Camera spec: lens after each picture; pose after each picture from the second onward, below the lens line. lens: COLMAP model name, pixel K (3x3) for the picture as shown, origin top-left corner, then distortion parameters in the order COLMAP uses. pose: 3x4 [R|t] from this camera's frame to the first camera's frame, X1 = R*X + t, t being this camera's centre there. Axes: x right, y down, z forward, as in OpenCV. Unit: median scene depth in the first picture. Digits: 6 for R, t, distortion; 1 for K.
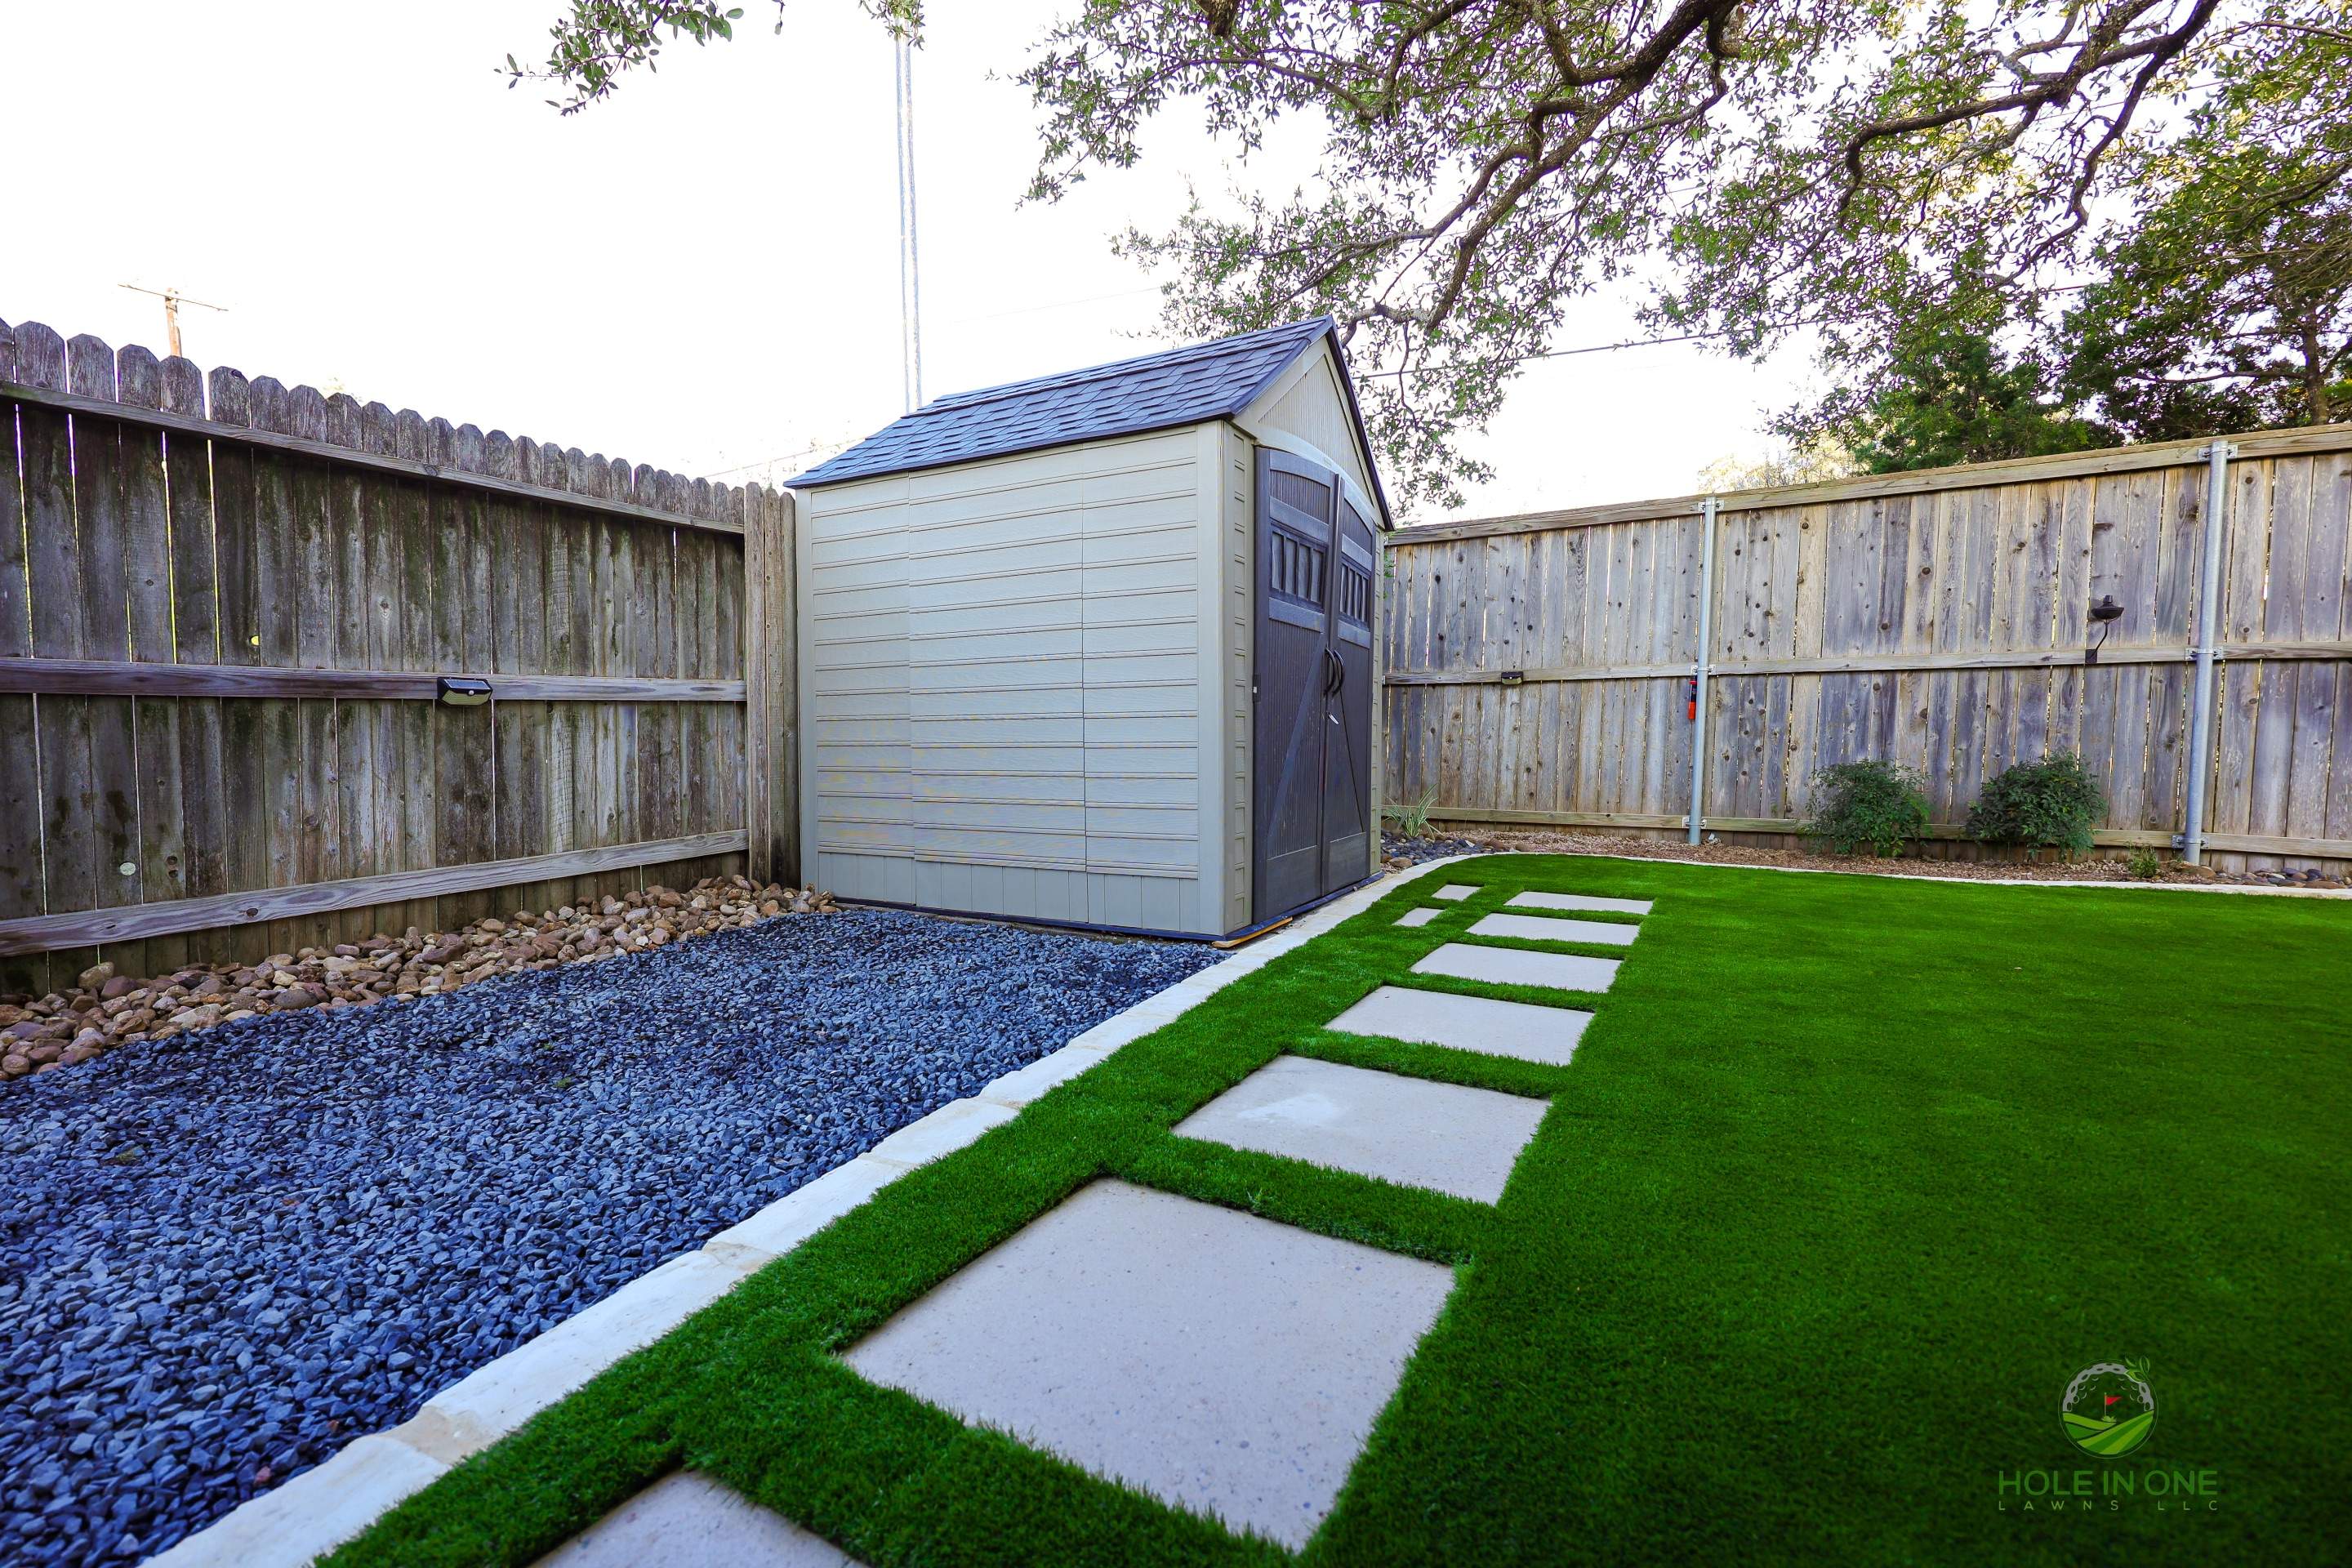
lens RADIAL K [[1001.2, 0, 1161.5], [0, 1001.2, 790.6], [0, 0, 1]] dist [0.003678, -0.000906]
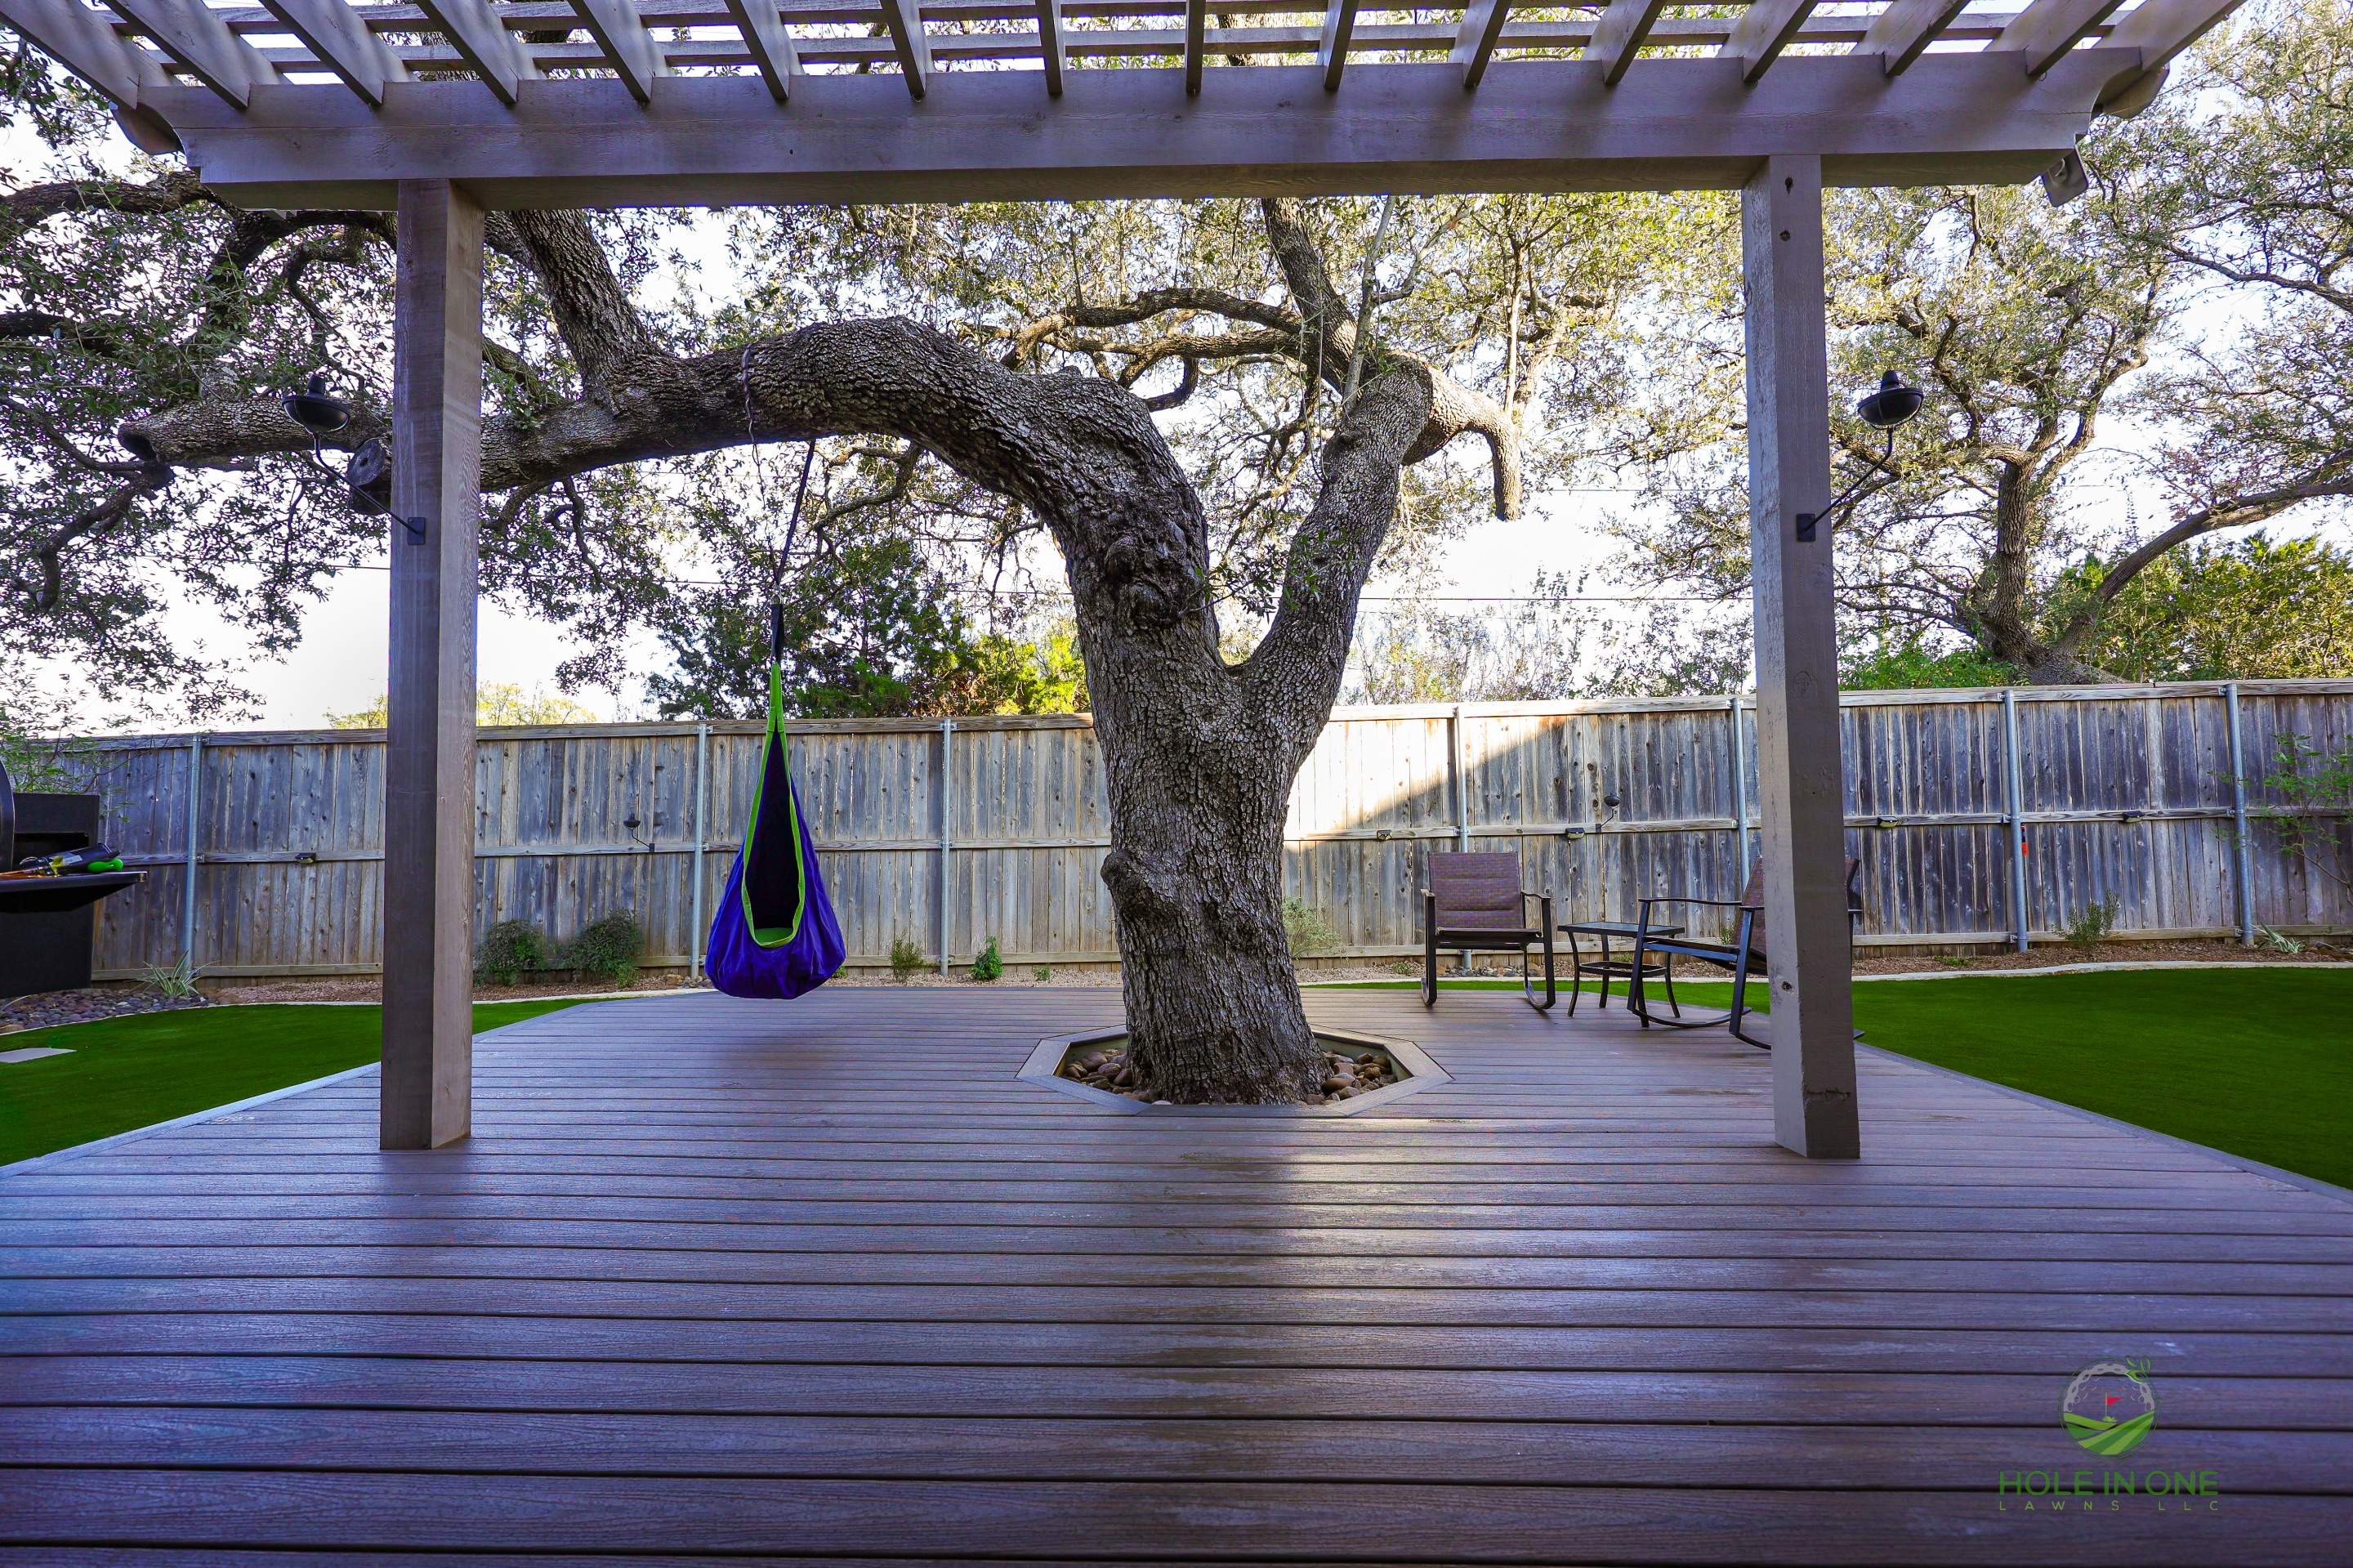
lens RADIAL K [[954.1, 0, 1126.0], [0, 954.1, 821.6], [0, 0, 1]] dist [-0.002303, 0.000346]
pose [[0.872179, 0.001617, 0.489185, 1.279804], [0.045093, 0.995471, -0.083687, -0.023700], [-0.487105, 0.095049, 0.868156, -1.038990]]
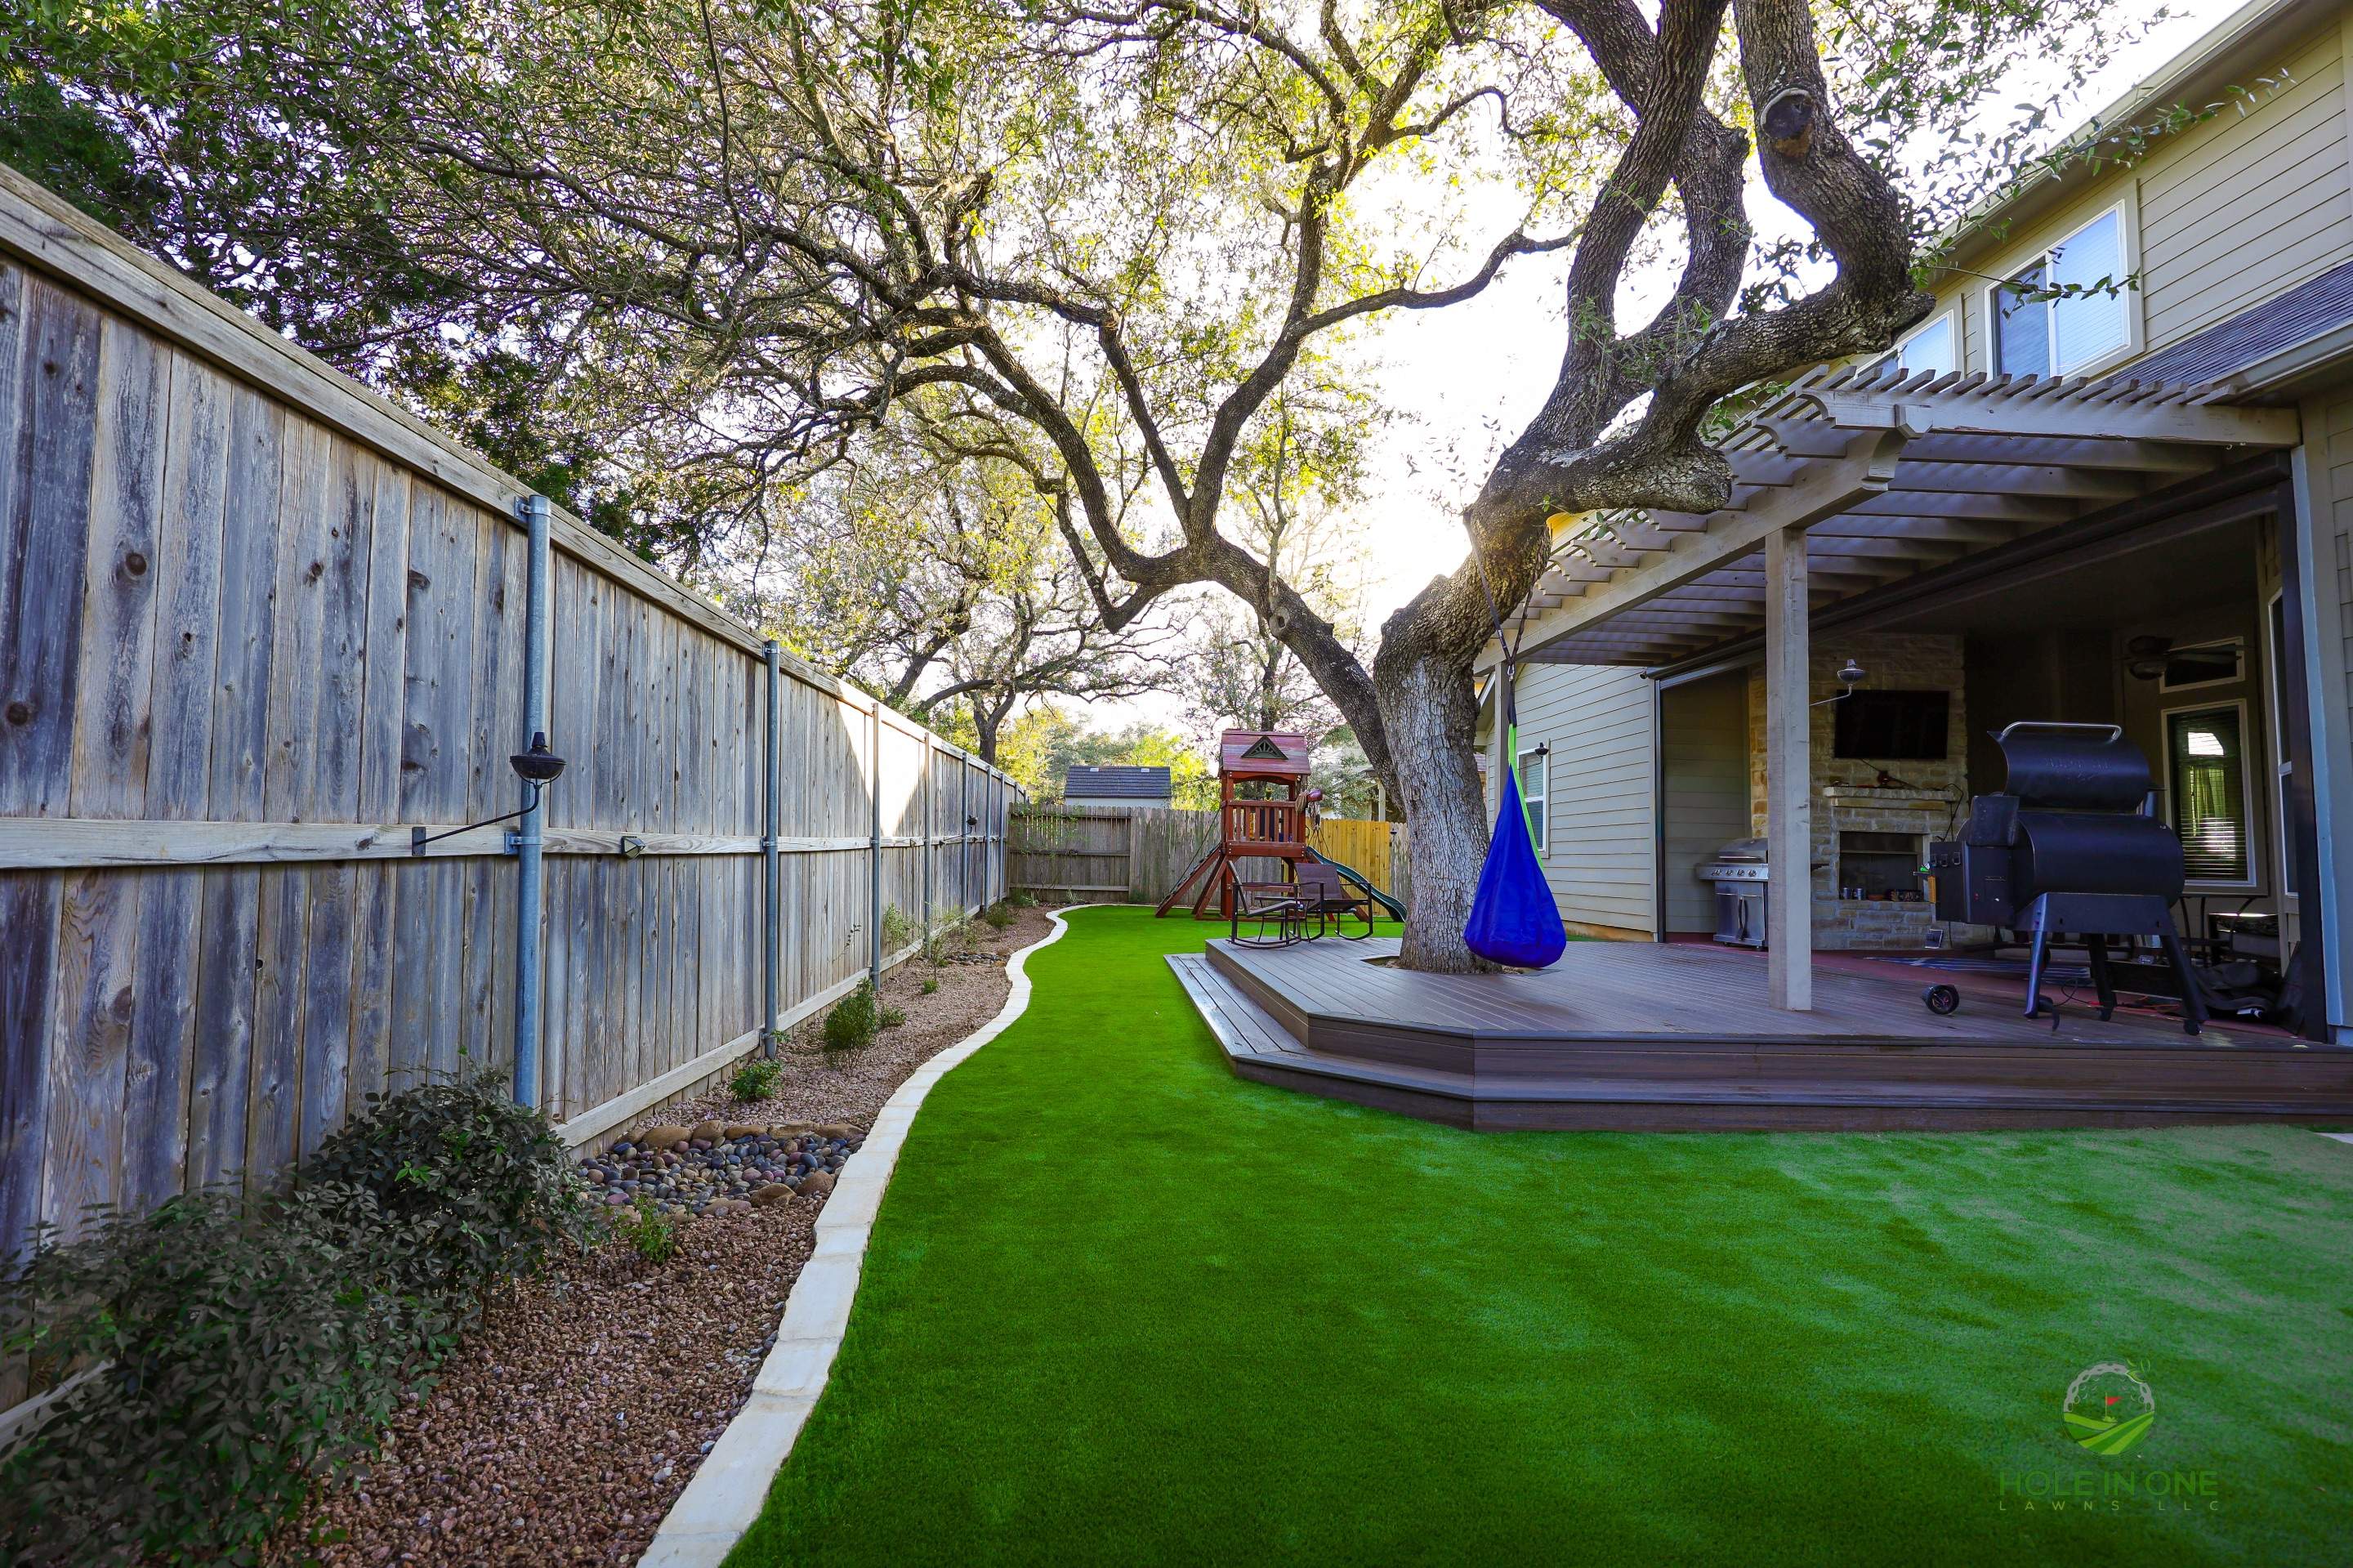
lens RADIAL K [[957.5, 0, 1175.9], [0, 957.5, 793.6], [0, 0, 1]] dist [0.003629, 0.000194]
pose [[-0.578027, 0.033896, 0.815313, 0.513428], [0.031685, 0.999316, -0.019082, -0.207821], [-0.815402, 0.014803, -0.578706, 1.475059]]
